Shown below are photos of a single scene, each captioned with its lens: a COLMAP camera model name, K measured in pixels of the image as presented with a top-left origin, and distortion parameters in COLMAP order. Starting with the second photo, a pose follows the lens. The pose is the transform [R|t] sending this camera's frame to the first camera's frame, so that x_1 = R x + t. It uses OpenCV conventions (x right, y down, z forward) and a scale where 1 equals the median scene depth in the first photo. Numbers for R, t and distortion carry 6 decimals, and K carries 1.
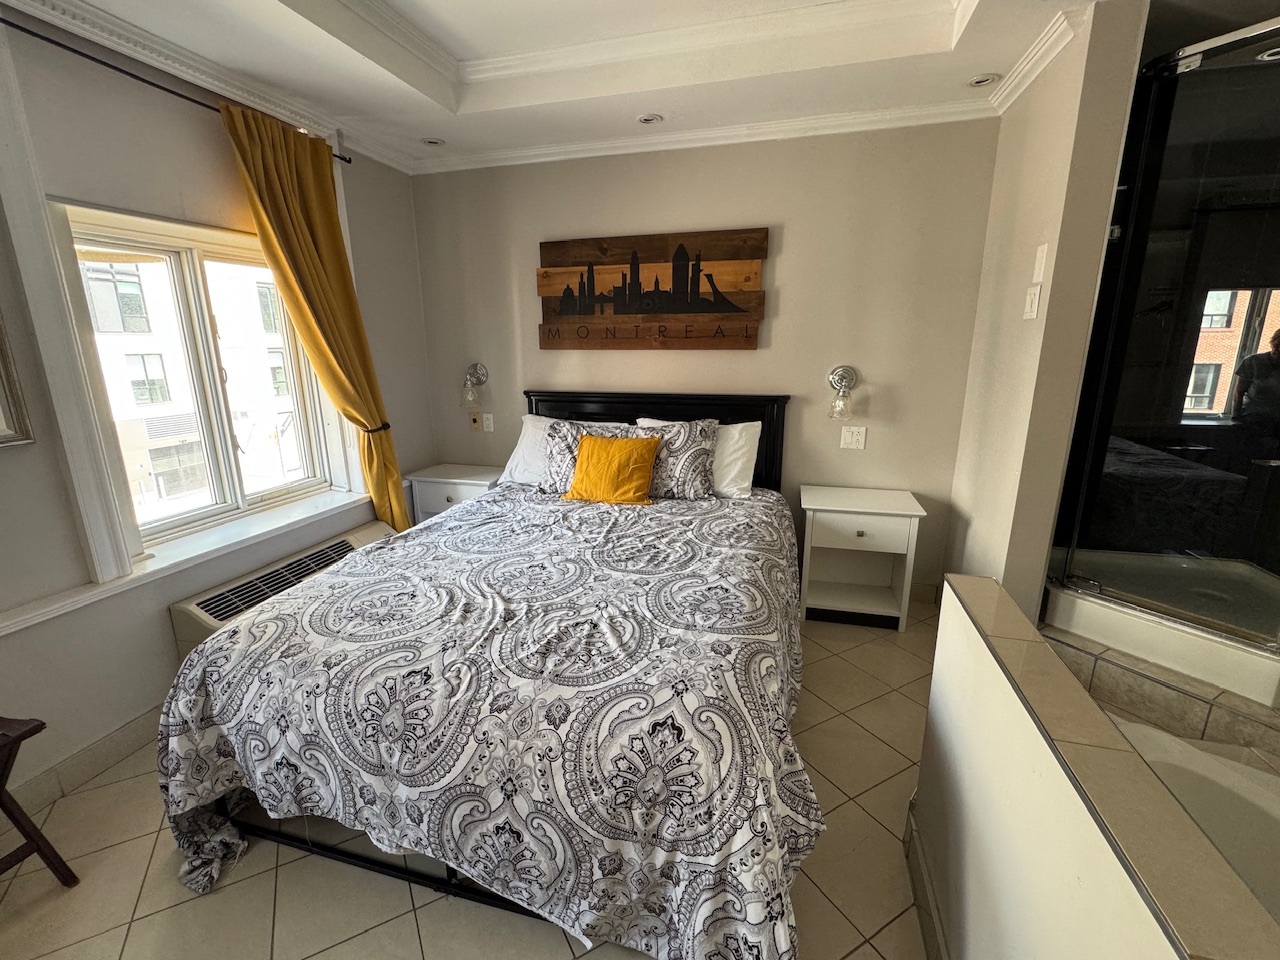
lens RADIAL K [[565.8, 0, 636.4], [0, 565.8, 476.8], [0, 0, 1]] dist [-0.000302, 0.000598]
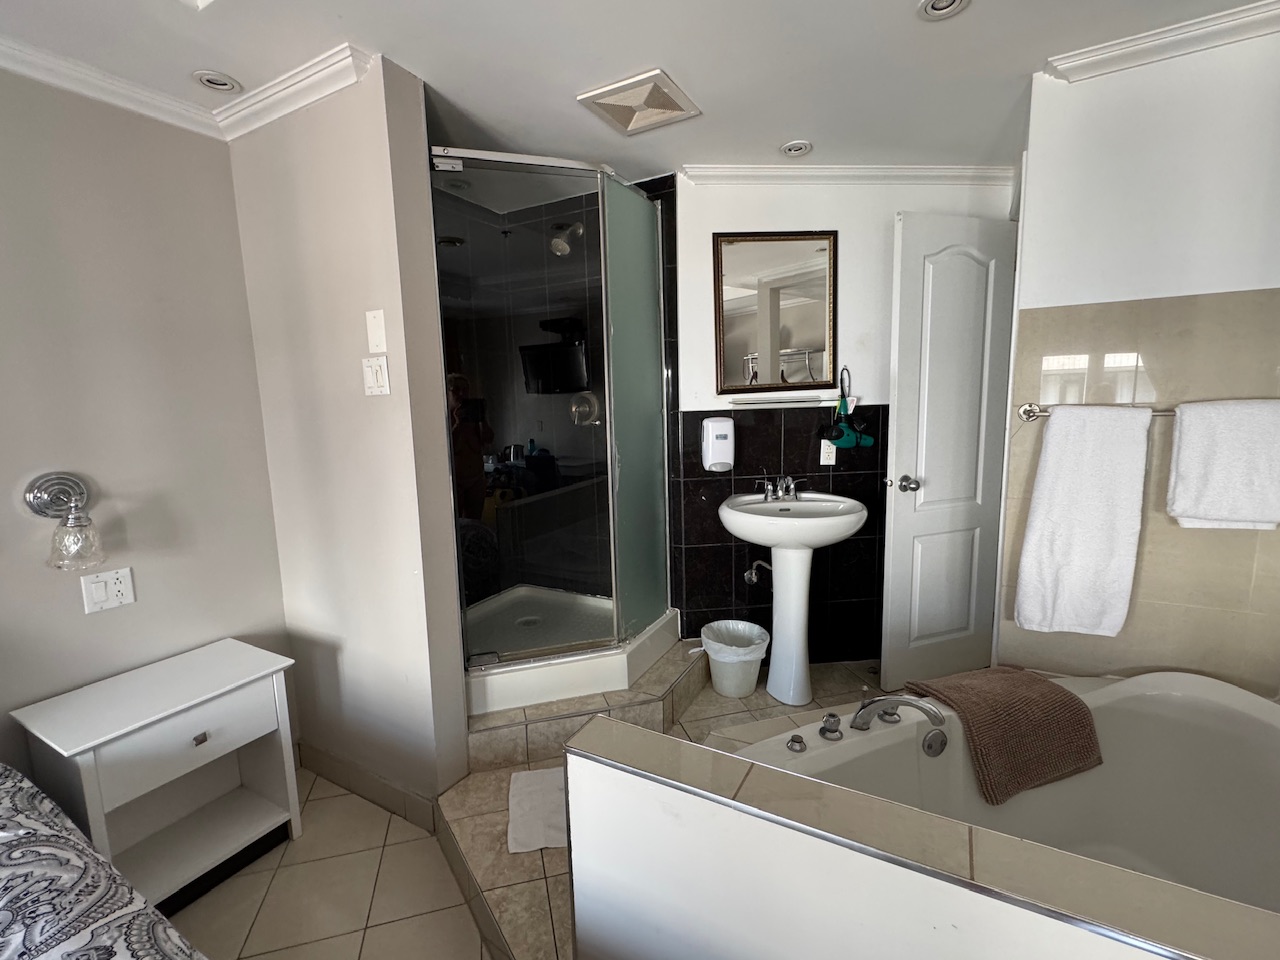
lens RADIAL K [[565.8, 0, 637.9], [0, 565.8, 480.1], [0, 0, 1]] dist [-0.000302, 0.000598]
pose [[0.238896, -0.131761, 0.962064, -0.041671], [0.255121, 0.964463, 0.068739, -0.102356], [-0.936932, 0.229021, 0.264021, 0.397373]]
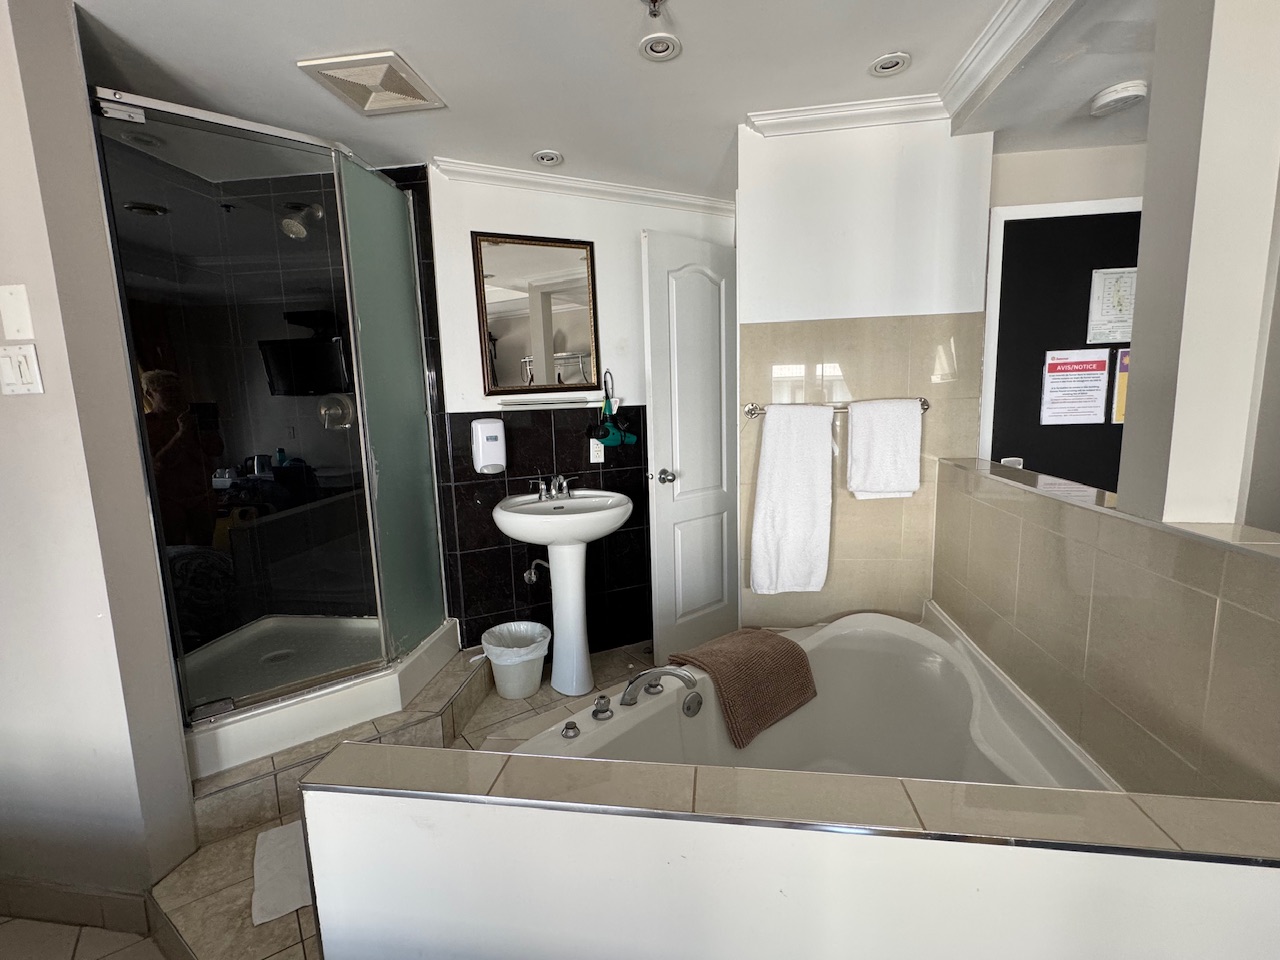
lens RADIAL K [[565.8, 0, 637.1], [0, 565.8, 480.6], [0, 0, 1]] dist [-0.000302, 0.000598]
pose [[-0.124278, -0.129985, 0.983697, -0.048678], [0.264888, 0.951057, 0.159138, -0.088908], [-0.956237, 0.280347, -0.083764, 0.363773]]
